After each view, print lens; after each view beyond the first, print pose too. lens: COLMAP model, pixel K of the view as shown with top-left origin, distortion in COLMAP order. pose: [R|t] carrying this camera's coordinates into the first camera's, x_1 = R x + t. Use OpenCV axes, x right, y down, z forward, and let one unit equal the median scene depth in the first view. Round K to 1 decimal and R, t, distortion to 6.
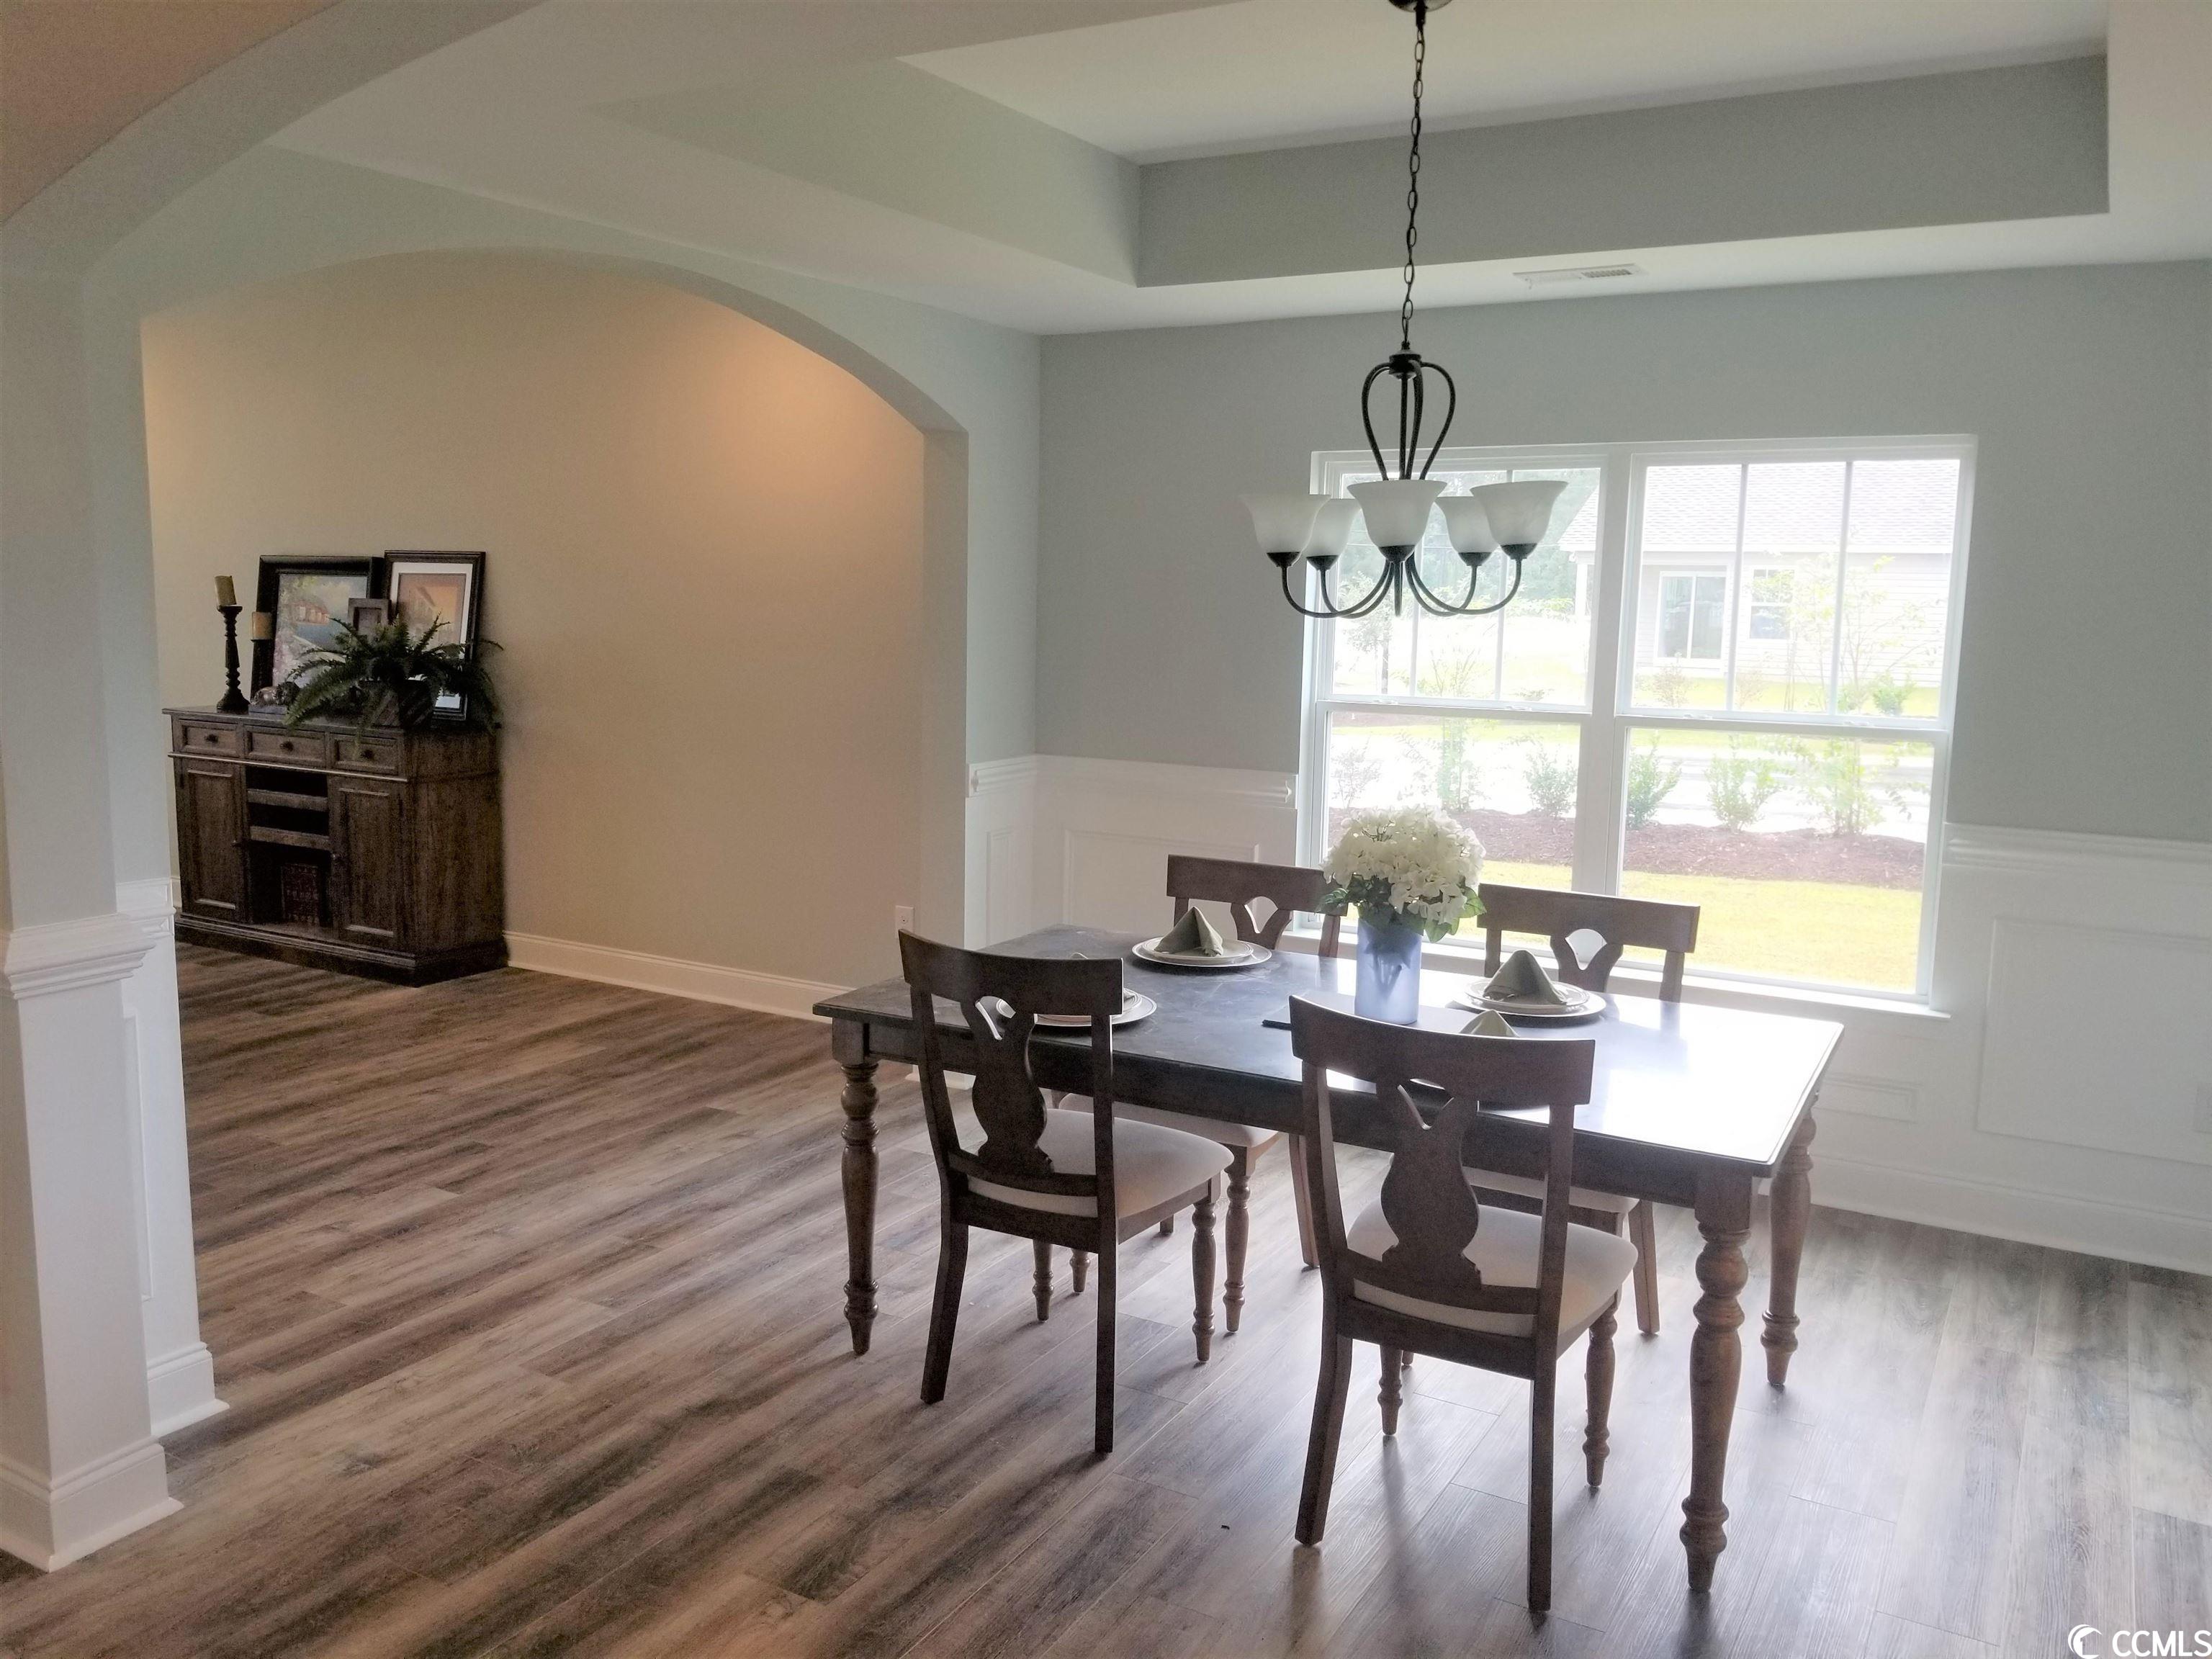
lens RADIAL K [[1719.7, 0, 1106.0], [0, 1719.7, 829.5], [0, 0, 1]] dist [0.023799, -0.002341]
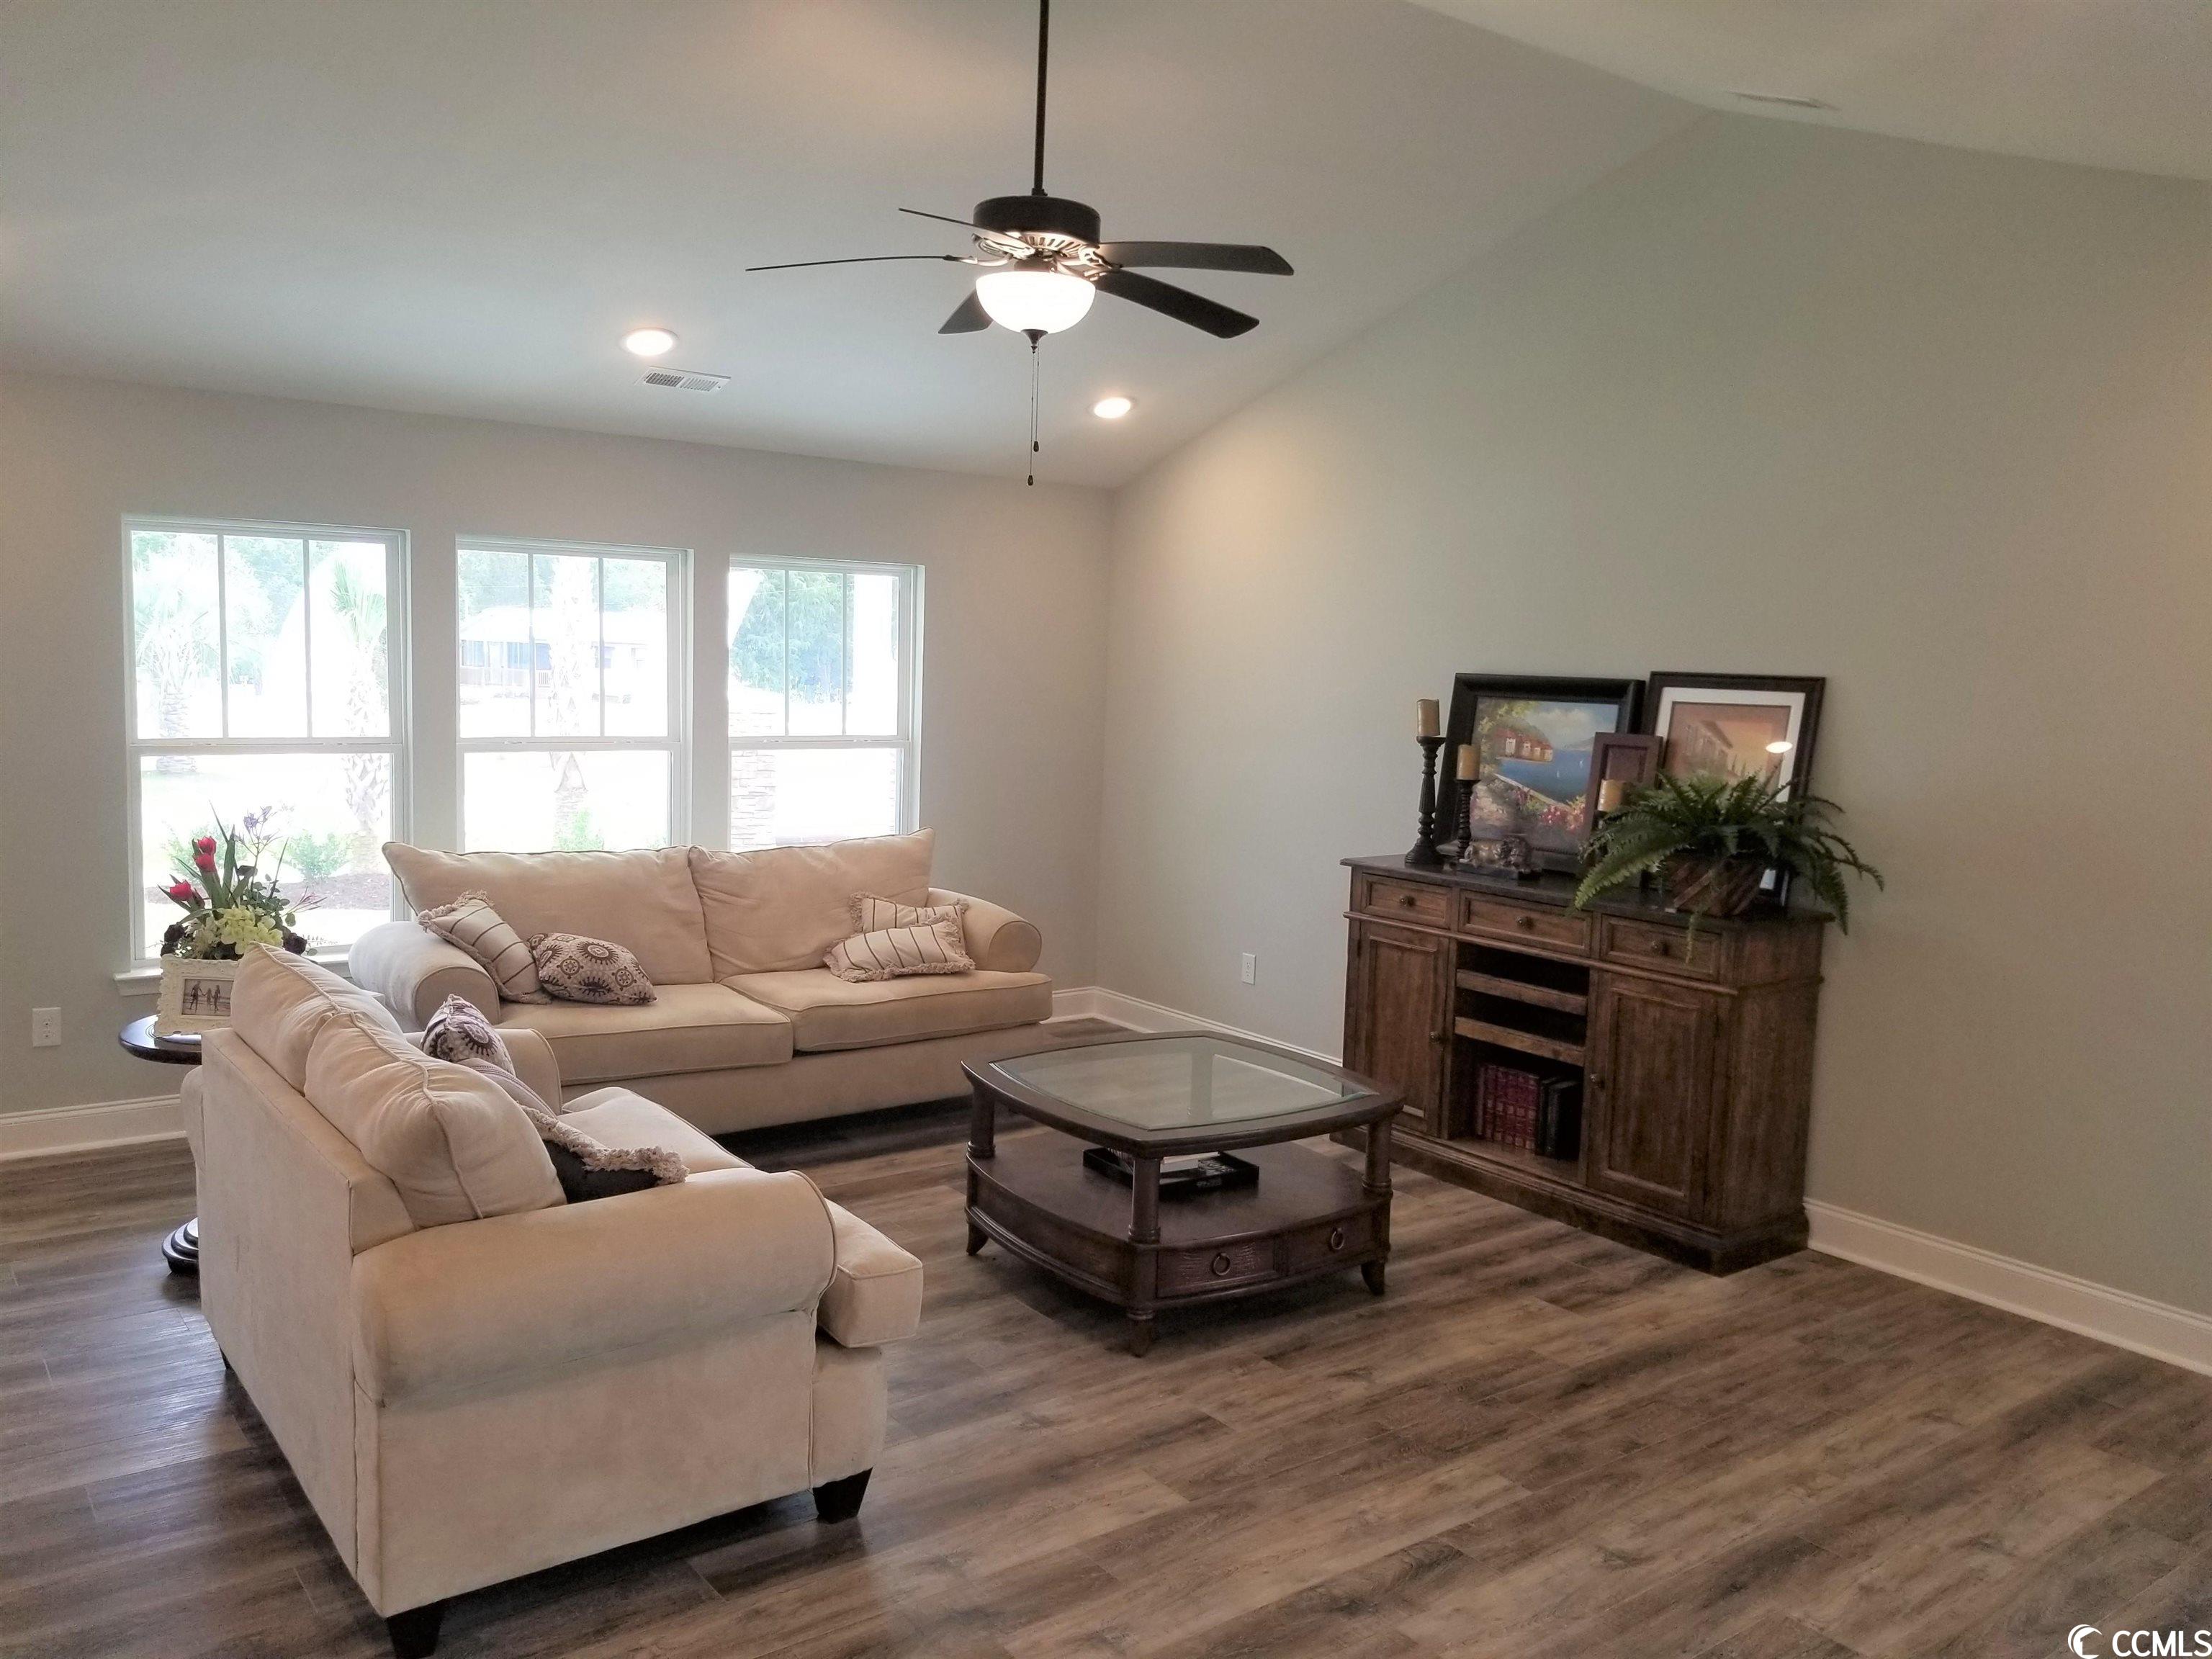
lens RADIAL K [[1719.7, 0, 1106.0], [0, 1719.7, 829.5], [0, 0, 1]] dist [0.023799, -0.002341]
pose [[0.920000, 0.051350, -0.388540, -0.350098], [-0.071224, 0.996777, -0.036913, -0.048045], [0.385392, 0.061633, 0.920692, 0.216277]]
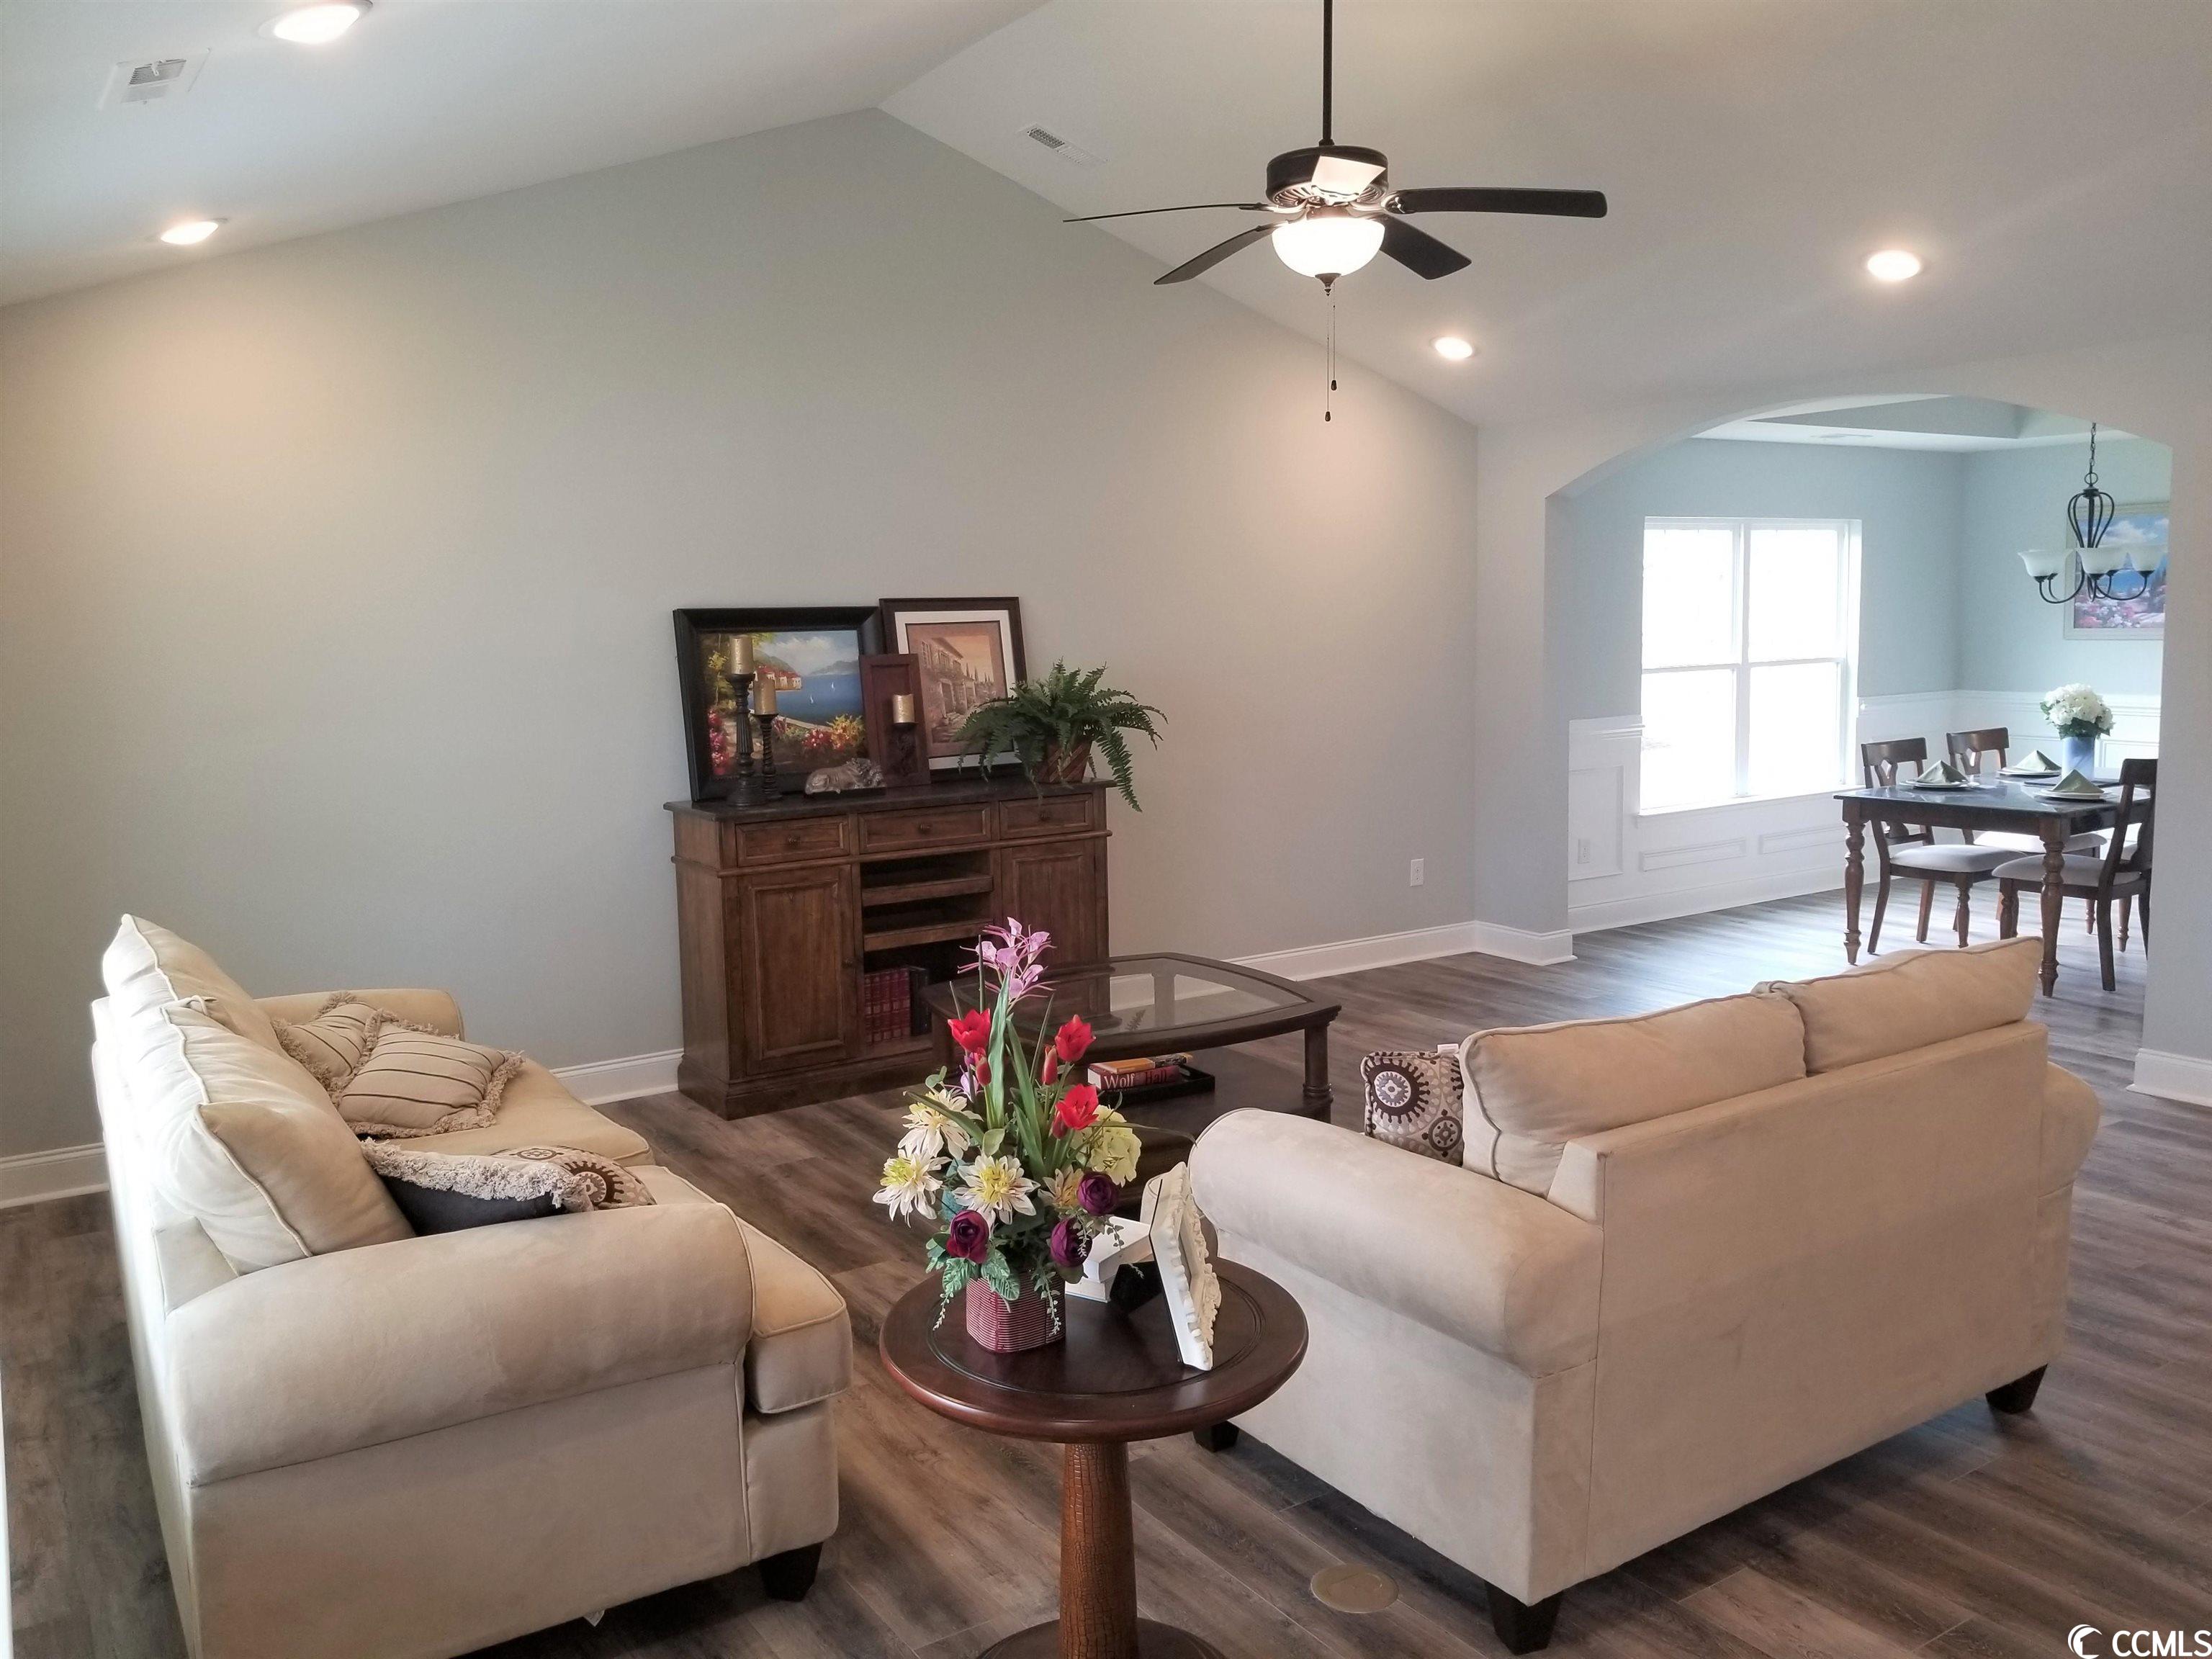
lens RADIAL K [[1719.7, 0, 1106.0], [0, 1719.7, 829.5], [0, 0, 1]] dist [0.023799, -0.002341]
pose [[0.443298, -0.138415, 0.885623, -1.187631], [0.158146, 0.984584, 0.074722, -0.096857], [-0.882313, 0.106933, 0.458354, 0.532125]]
